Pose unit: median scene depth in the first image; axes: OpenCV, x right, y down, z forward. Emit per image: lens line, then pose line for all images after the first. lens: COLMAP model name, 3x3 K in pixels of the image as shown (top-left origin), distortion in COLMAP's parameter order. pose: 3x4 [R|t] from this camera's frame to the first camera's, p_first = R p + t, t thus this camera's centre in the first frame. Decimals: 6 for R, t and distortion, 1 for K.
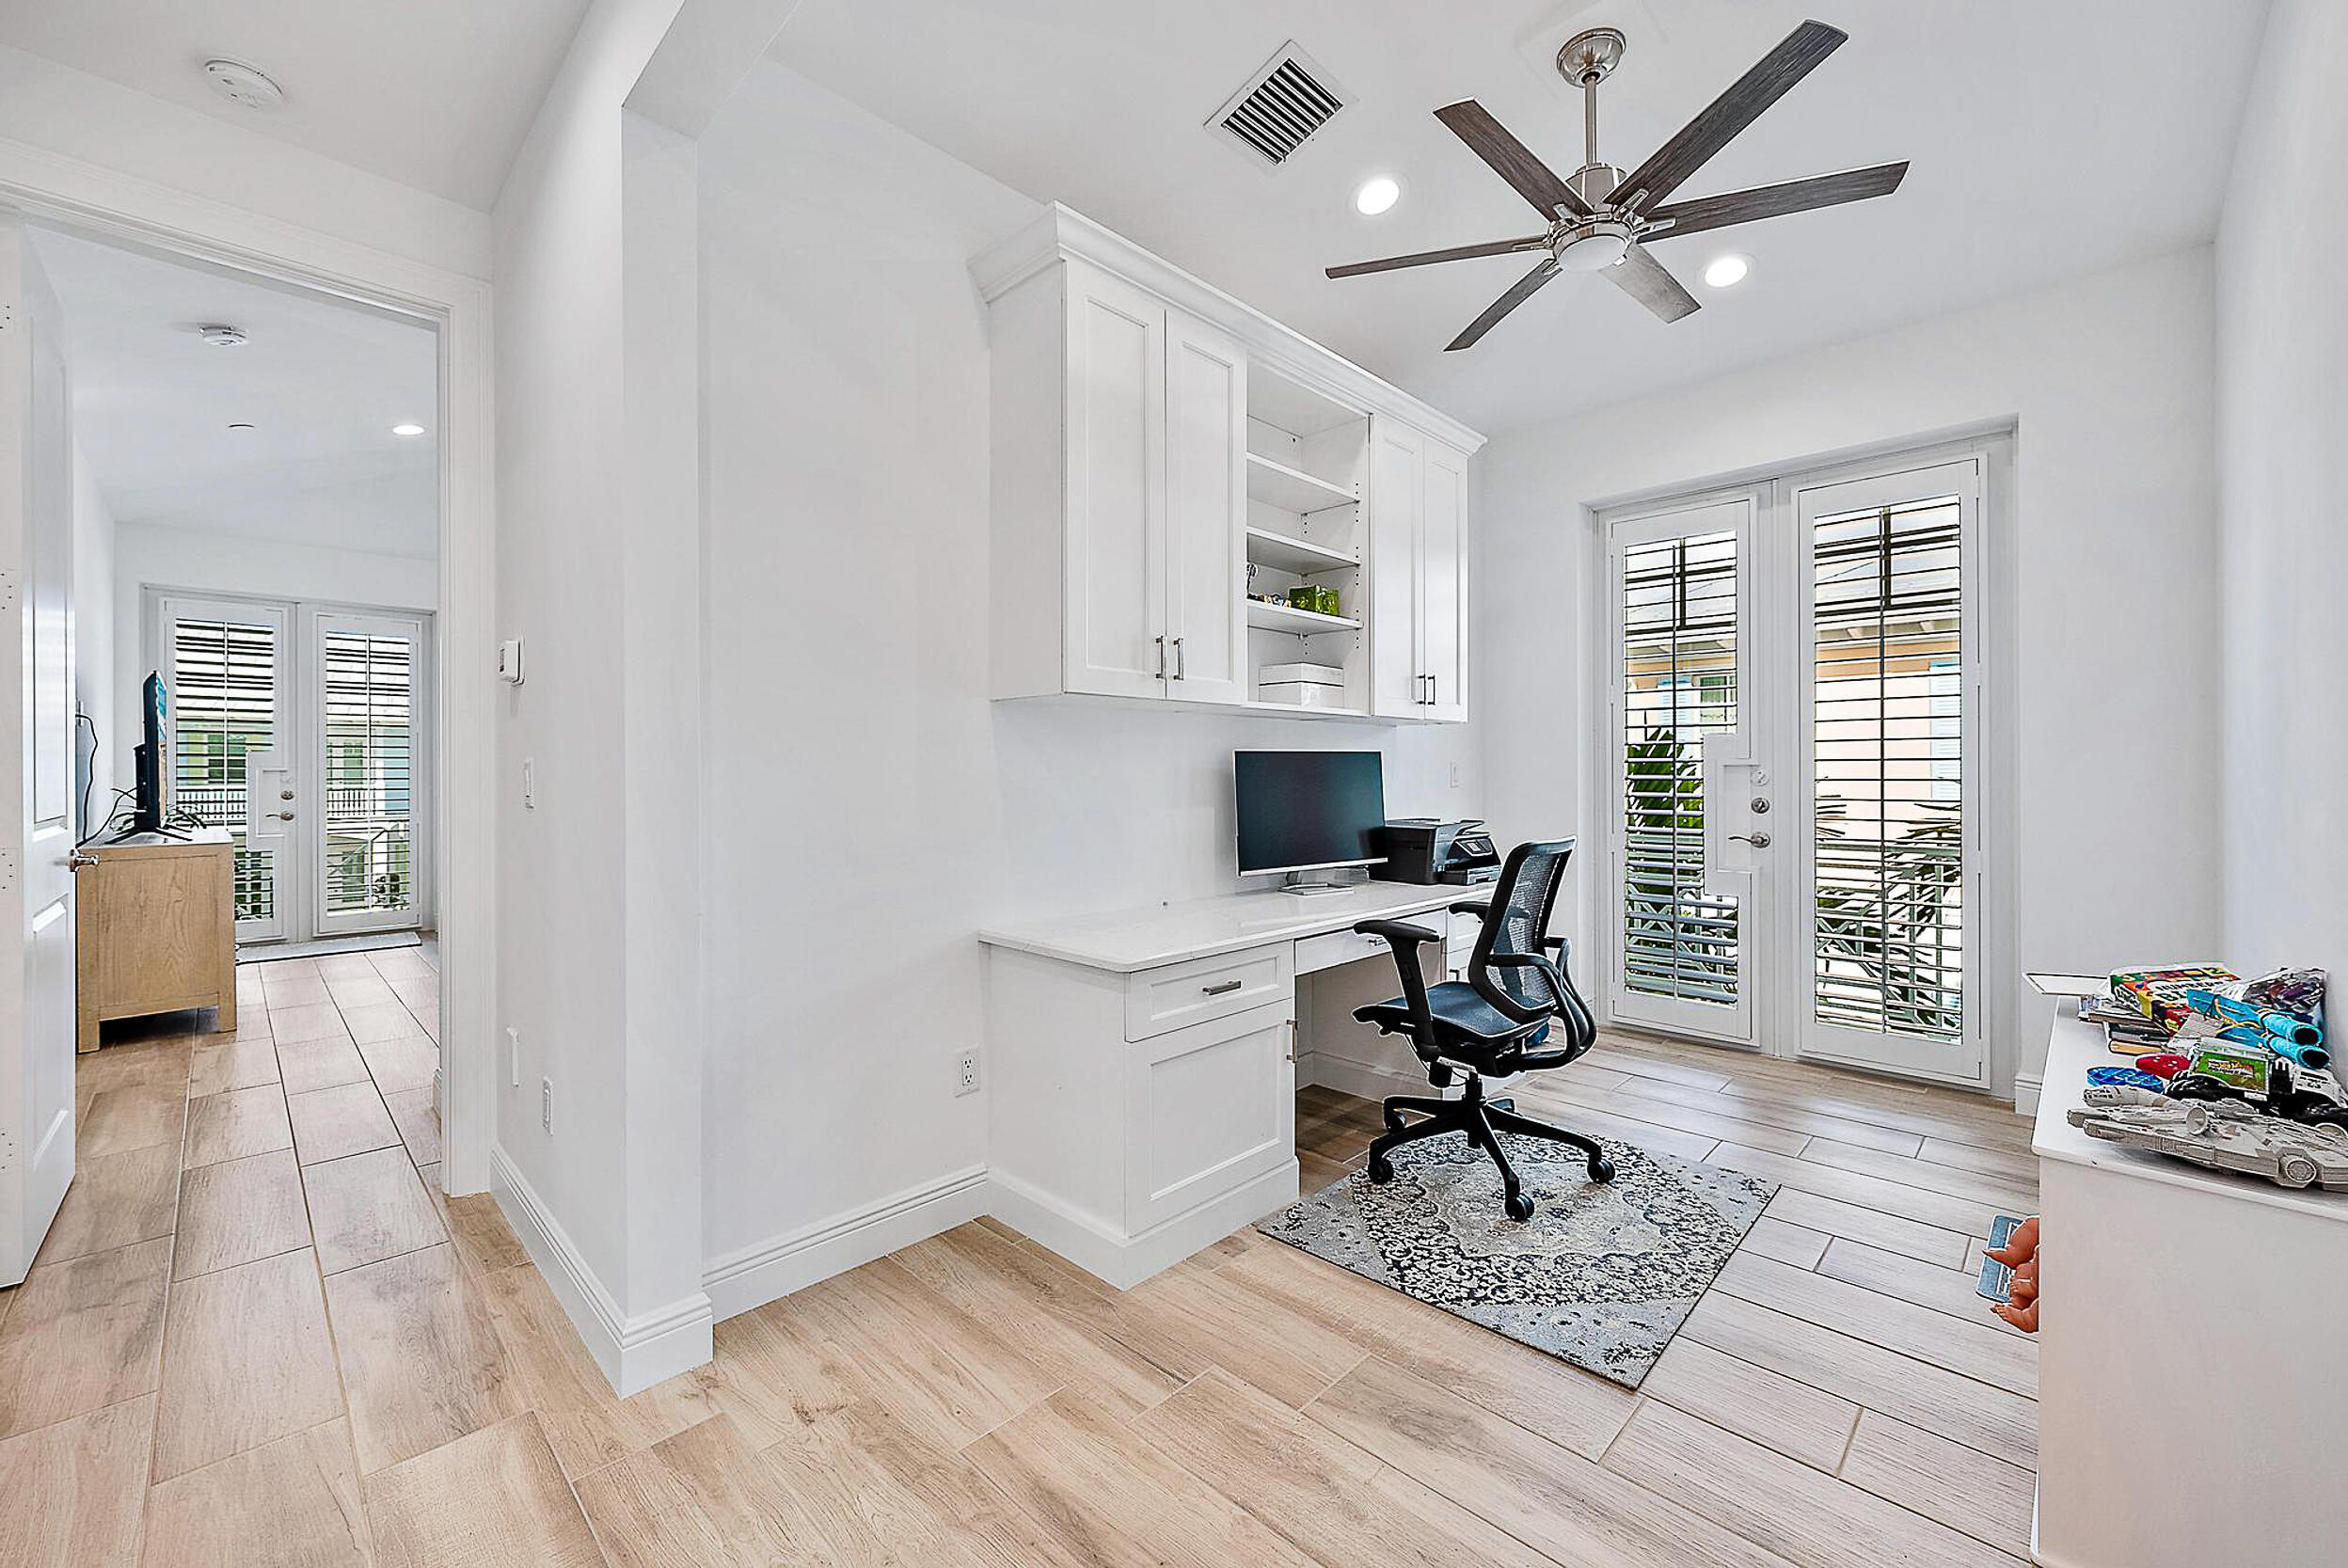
lens RADIAL K [[943.3, 0, 1174.0], [0, 943.3, 784.0], [0, 0, 1]] dist [0.007928, -0.000125]
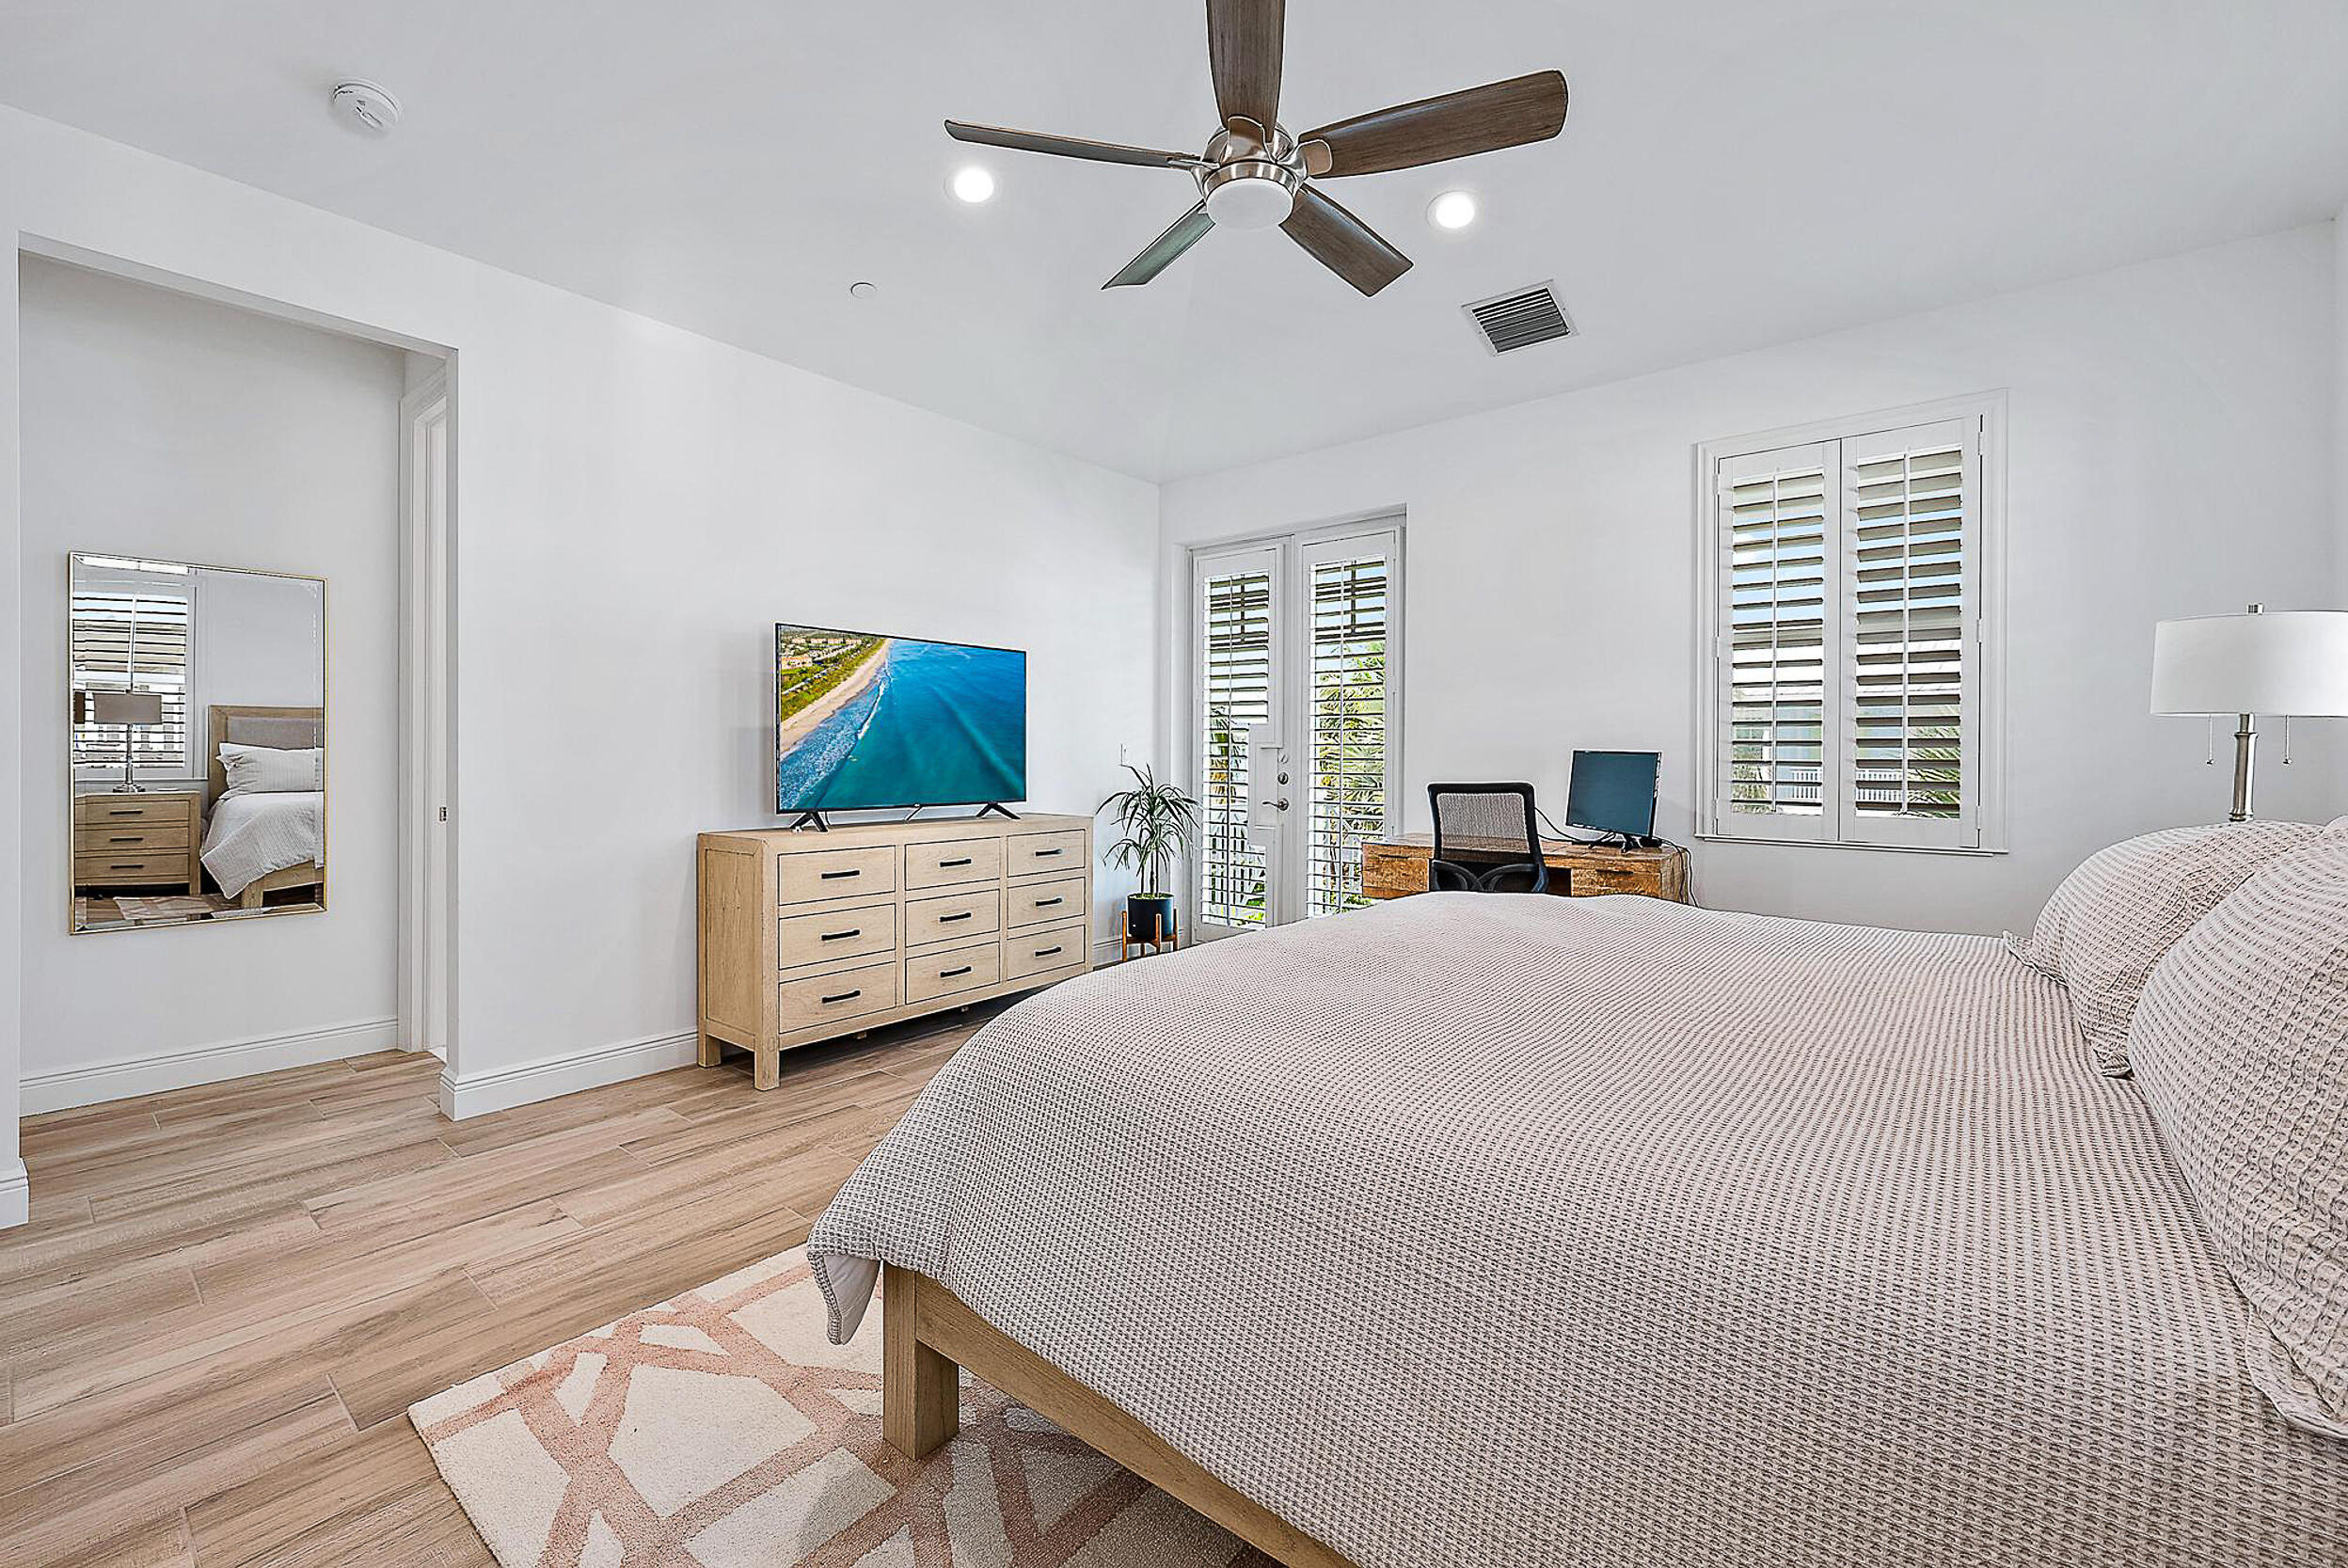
lens RADIAL K [[965.5, 0, 1180.3], [0, 965.5, 760.8], [0, 0, 1]] dist [-0.000336, -0.000154]
pose [[0.085603, 0.008596, -0.996292, -0.133005], [-0.011046, 0.999910, 0.007678, -0.007903], [0.996268, 0.010348, 0.085690, 0.825286]]
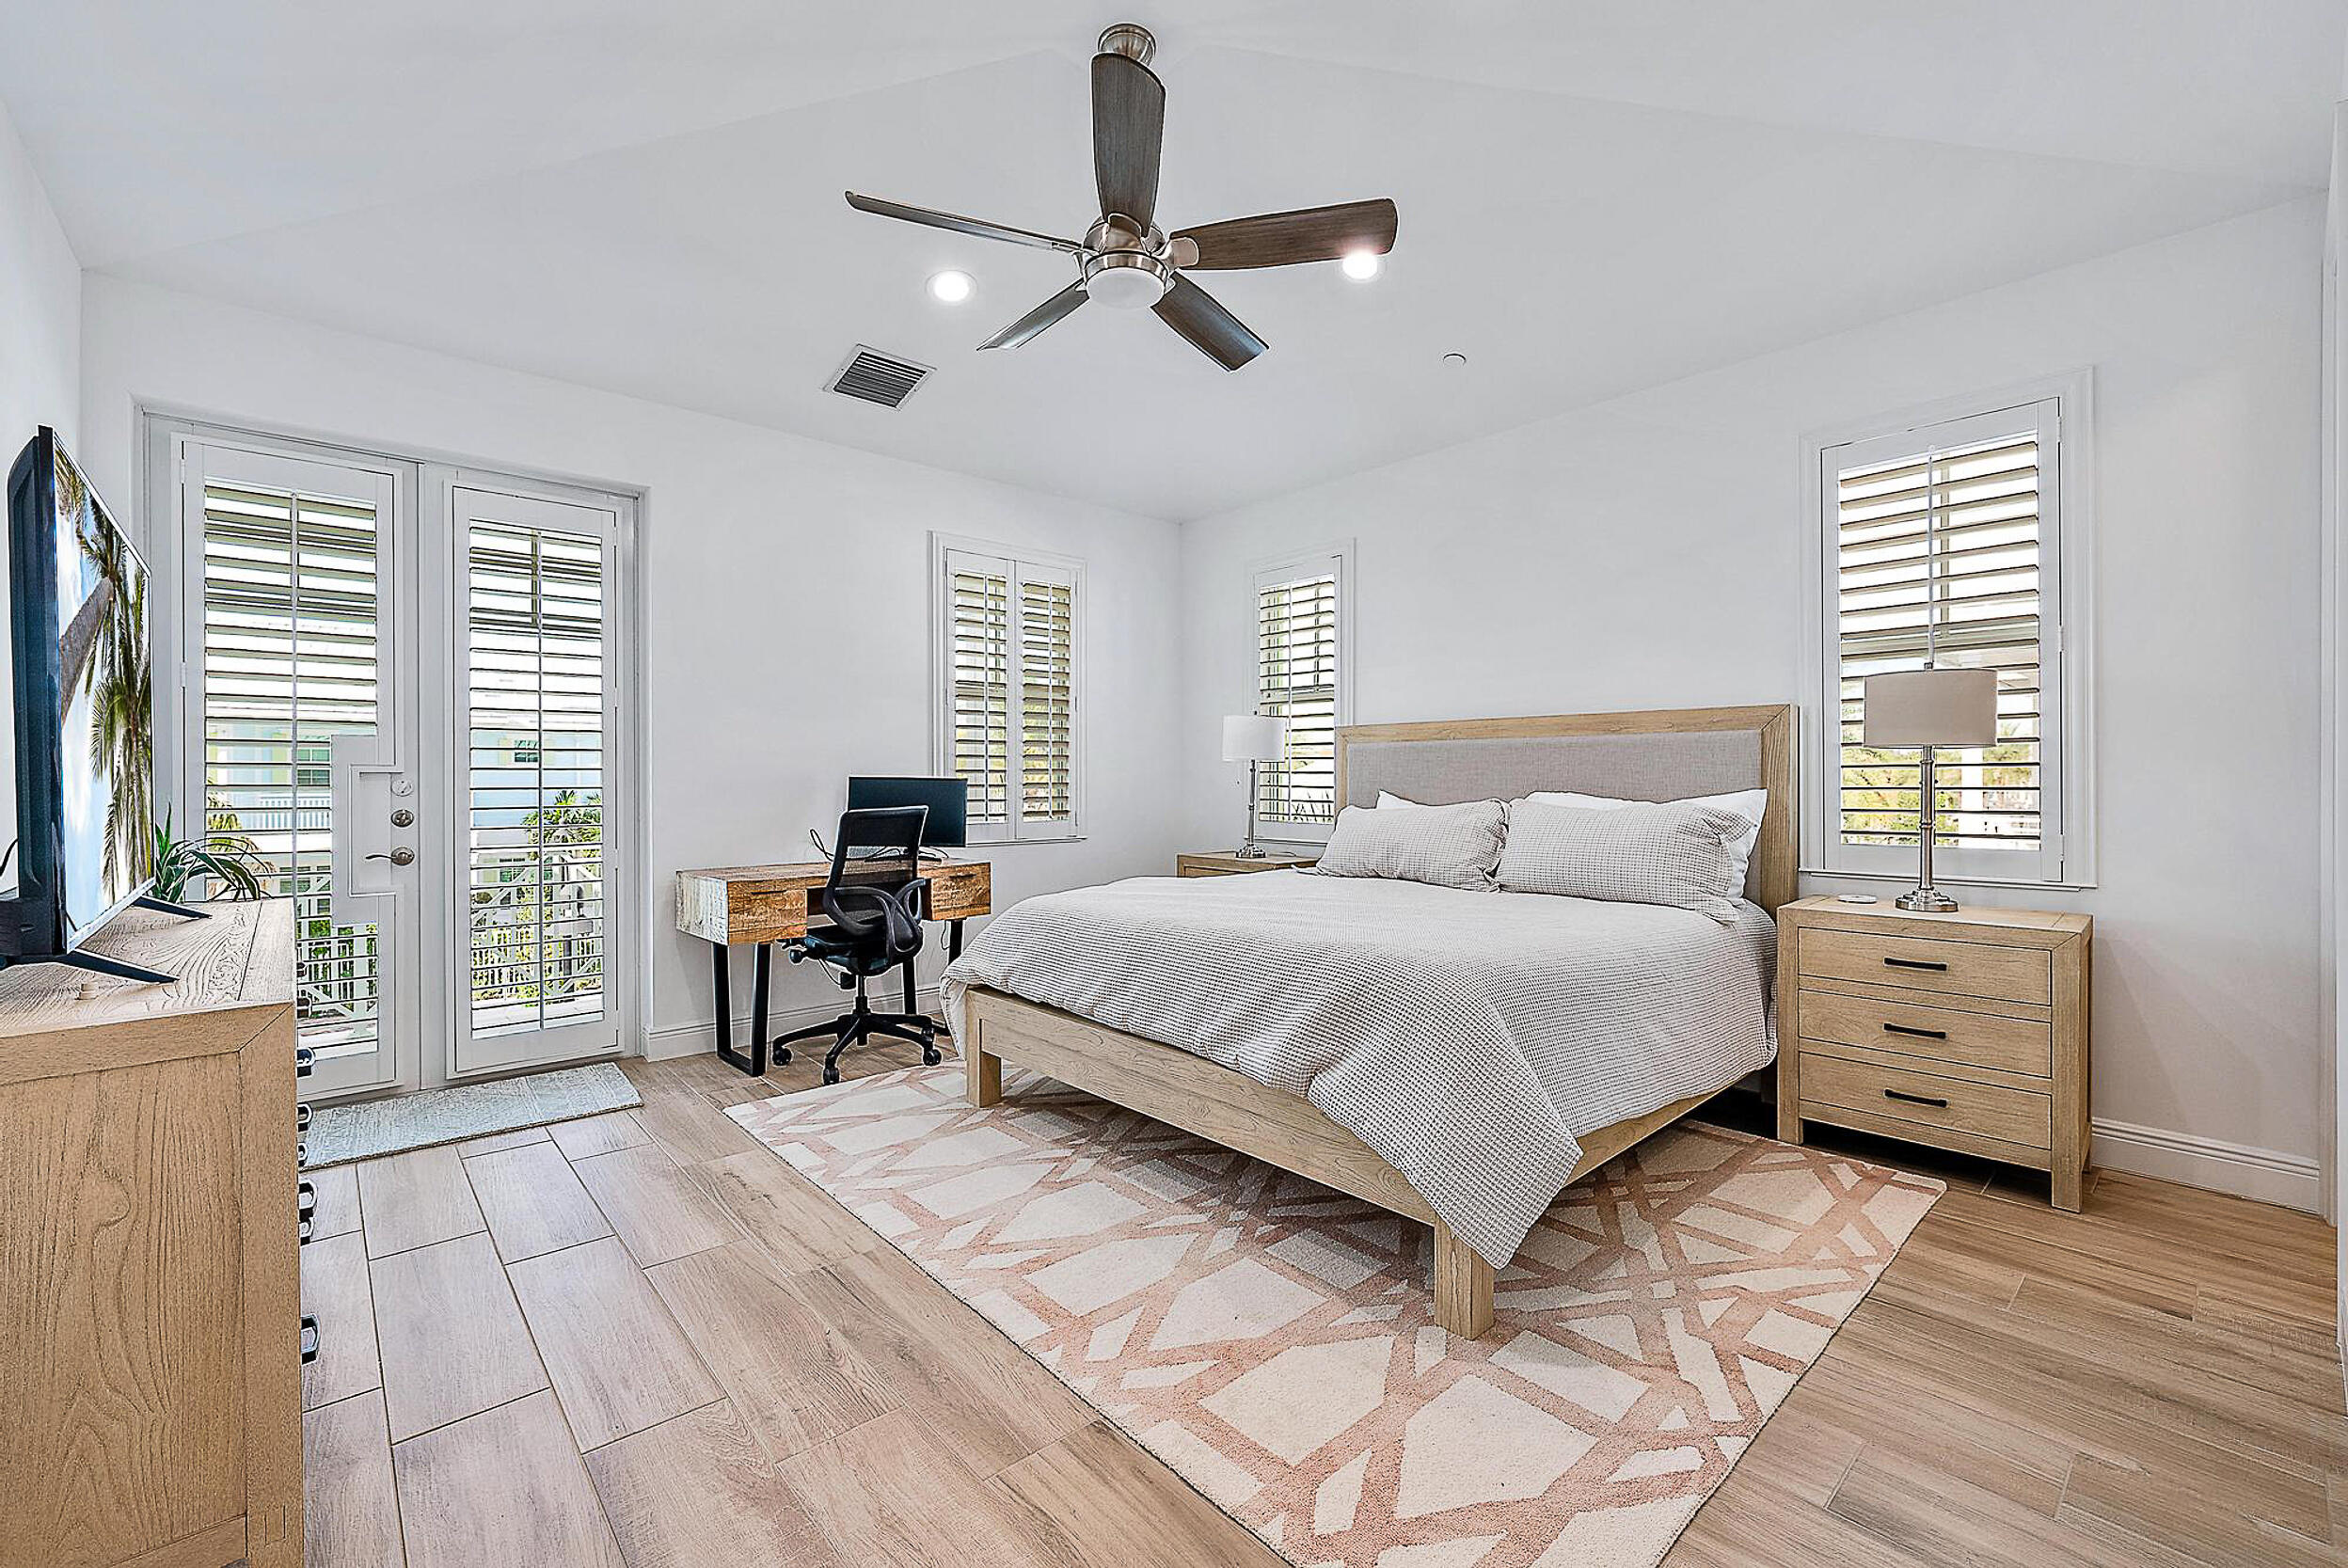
lens RADIAL K [[980.8, 0, 1174.0], [0, 980.8, 784.0], [0, 0, 1]] dist [0.001869, 0.000212]
pose [[0.997777, -0.000024, -0.066637, -0.451027], [-0.000084, 0.999999, -0.001620, -0.006417], [0.066637, 0.001622, 0.997776, 0.464532]]
